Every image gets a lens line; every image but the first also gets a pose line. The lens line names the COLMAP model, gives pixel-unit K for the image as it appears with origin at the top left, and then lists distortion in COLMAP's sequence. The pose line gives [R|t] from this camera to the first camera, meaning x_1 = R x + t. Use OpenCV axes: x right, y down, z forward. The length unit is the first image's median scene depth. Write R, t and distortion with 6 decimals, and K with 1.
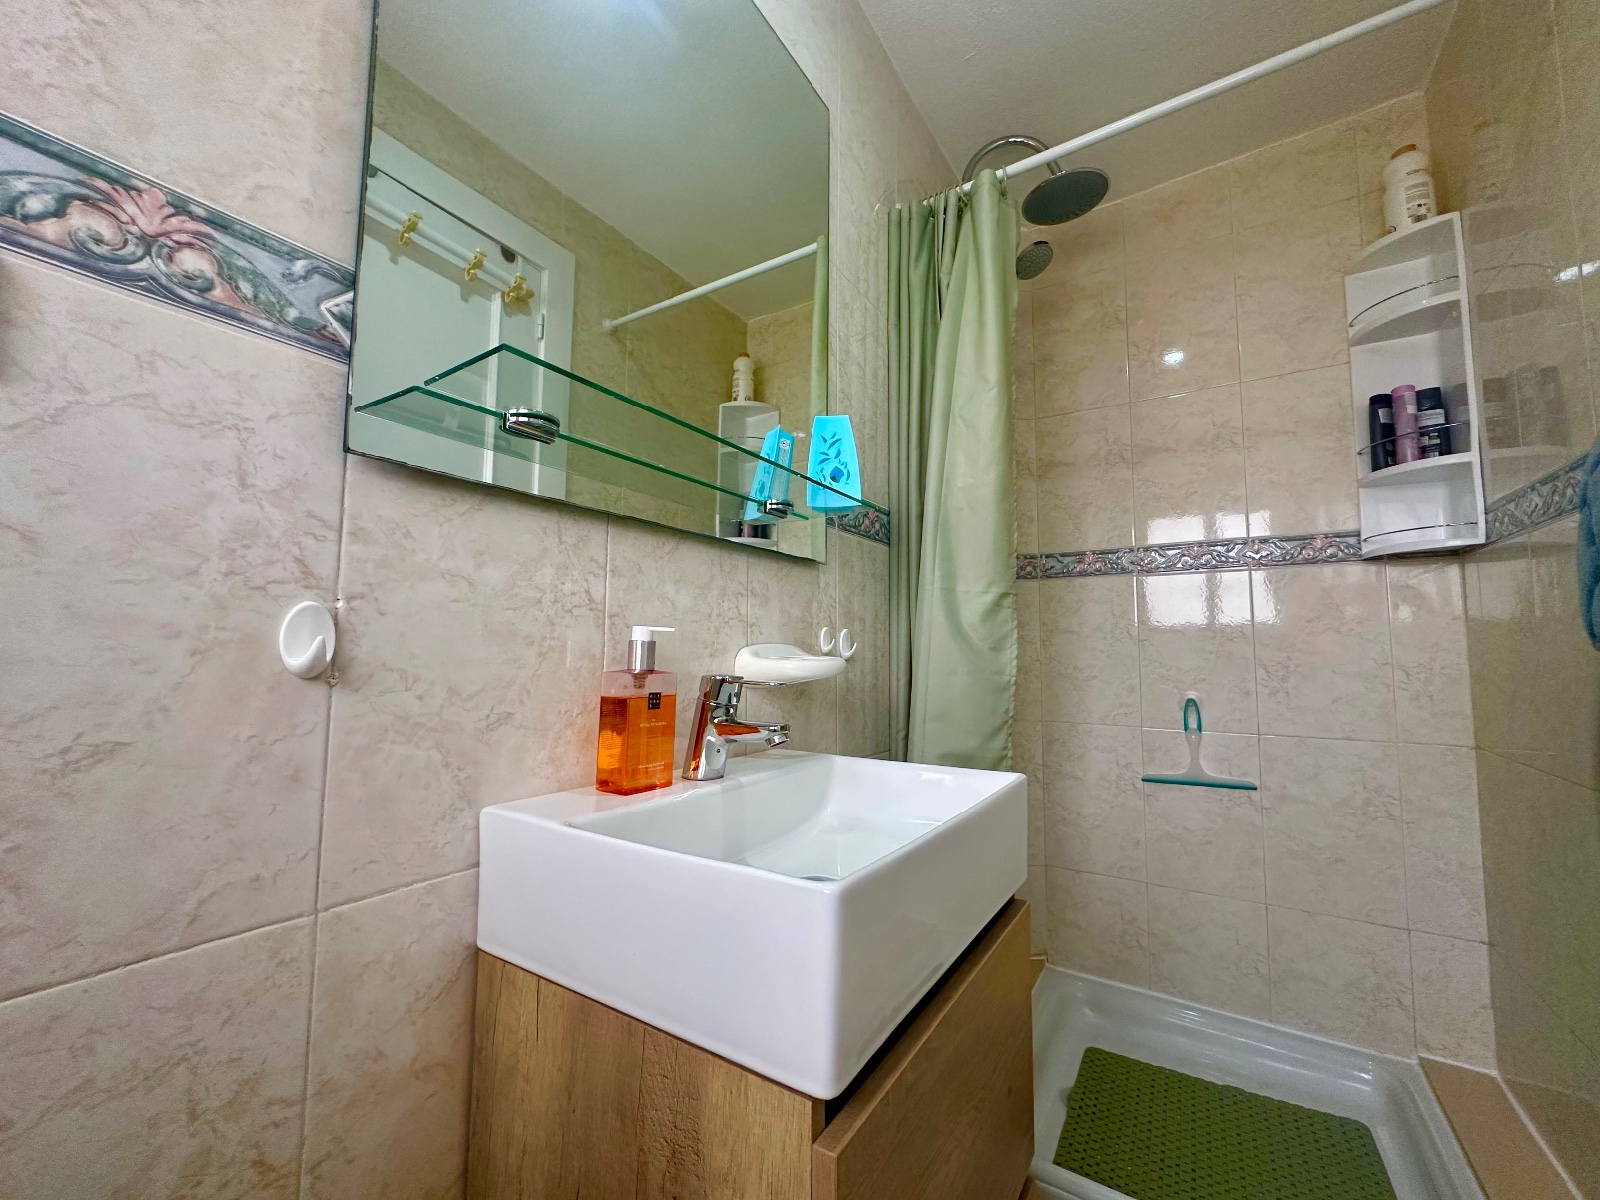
lens RADIAL K [[642.7, 0, 800.4], [0, 642.7, 589.4], [0, 0, 1]] dist [0.001931, 0.000252]
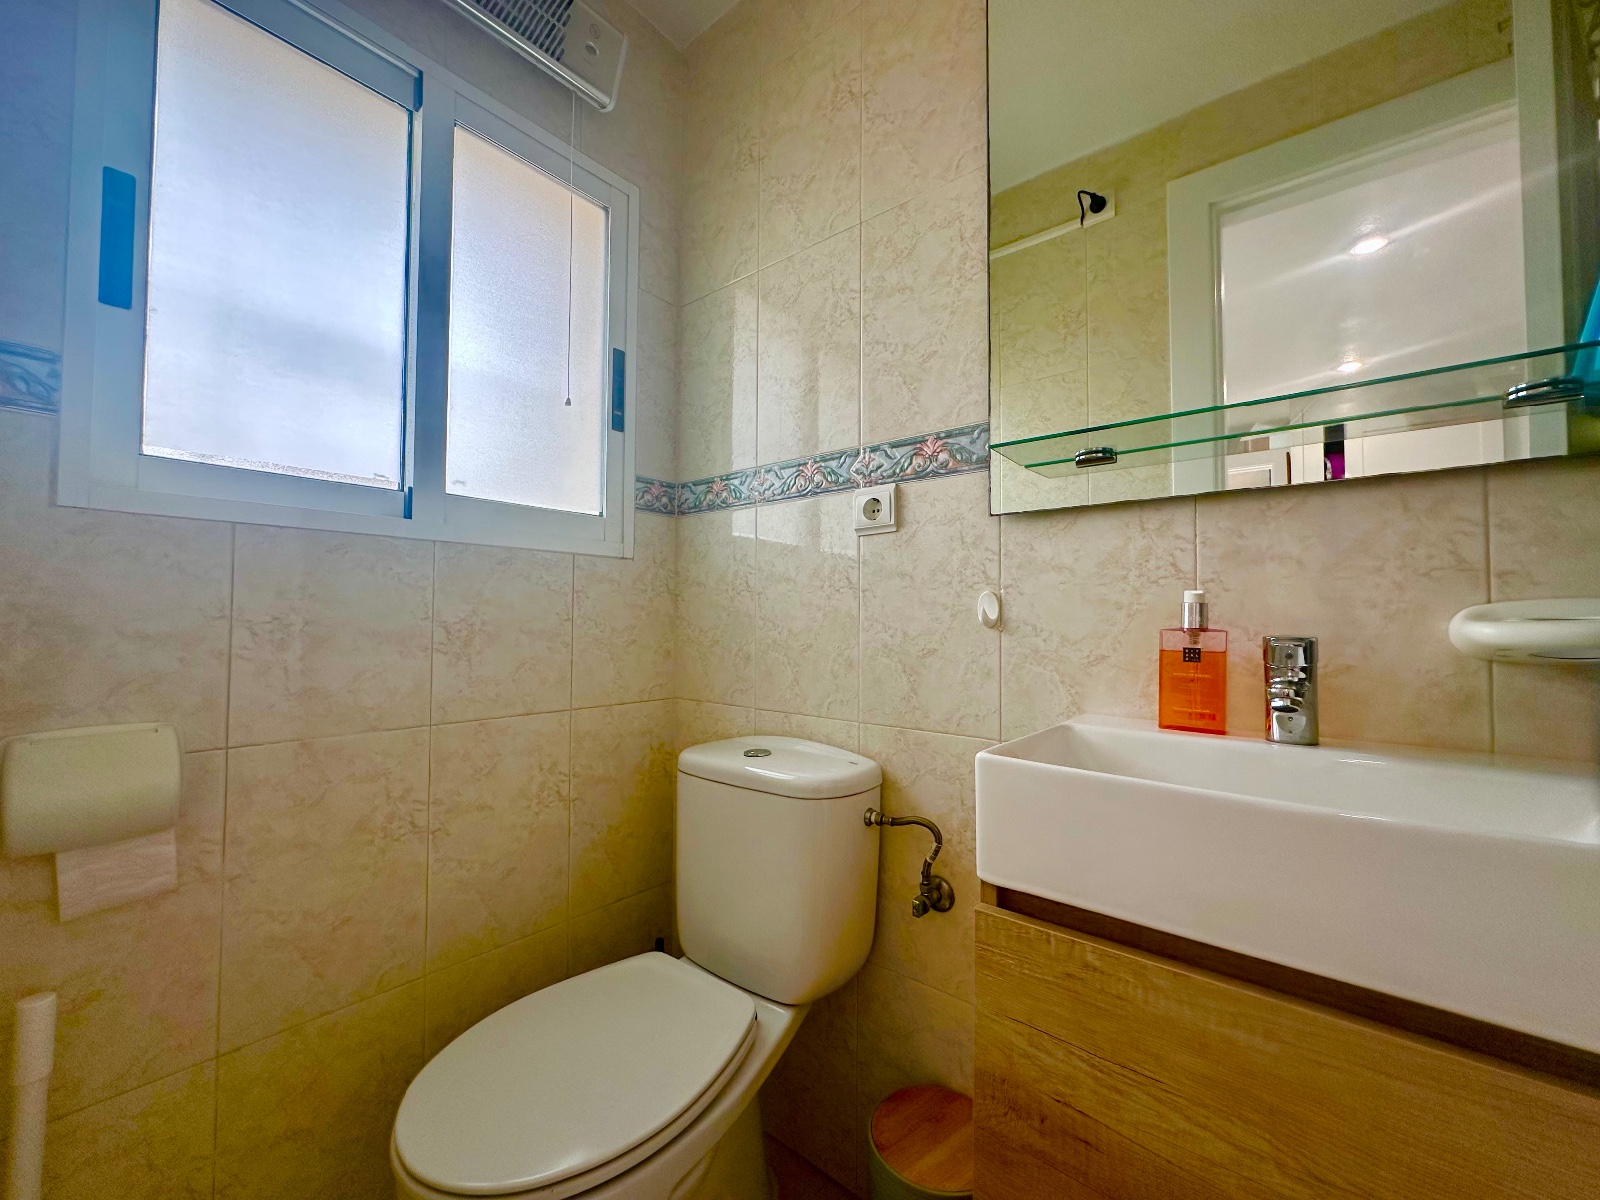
lens RADIAL K [[642.7, 0, 795.4], [0, 642.7, 600.6], [0, 0, 1]] dist [0.001931, 0.000252]
pose [[-0.121959, -0.052516, -0.991145, 1.313060], [0.078901, 0.994926, -0.062425, 0.125093], [0.989394, -0.085815, -0.117197, 0.590522]]
